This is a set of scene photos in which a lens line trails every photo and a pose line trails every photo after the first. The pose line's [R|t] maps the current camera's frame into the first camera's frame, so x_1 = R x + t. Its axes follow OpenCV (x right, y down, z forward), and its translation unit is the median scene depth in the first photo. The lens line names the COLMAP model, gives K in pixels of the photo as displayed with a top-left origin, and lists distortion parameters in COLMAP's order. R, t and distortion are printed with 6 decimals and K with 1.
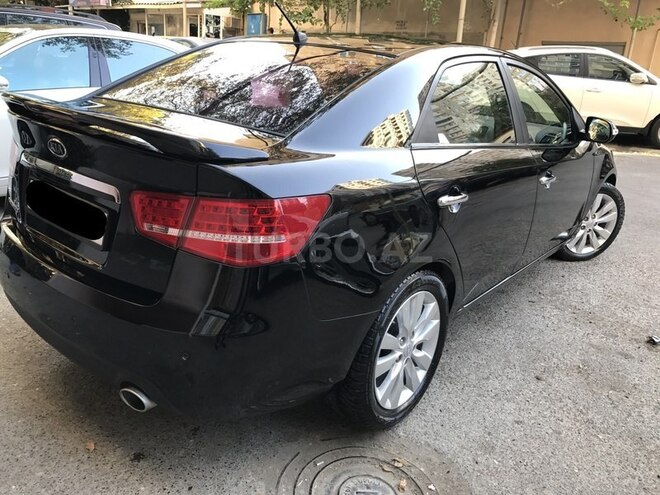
lens RADIAL K [[536.1, 0, 333.7], [0, 536.1, 245.6], [0, 0, 1]] dist [0.007000, 0.009715]
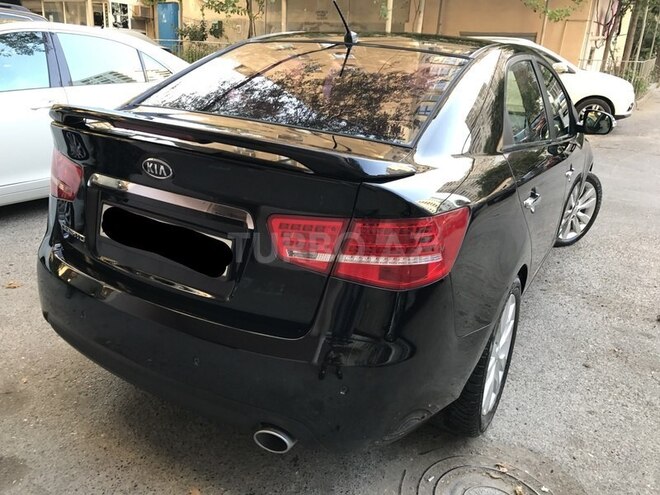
lens RADIAL K [[536.1, 0, 329.4], [0, 536.1, 243.4], [0, 0, 1]] dist [0.007000, 0.009715]
pose [[0.986067, -0.062522, 0.154150, -0.207791], [0.060232, 0.997994, 0.019490, -0.032484], [-0.155059, -0.009934, 0.987855, 0.043171]]
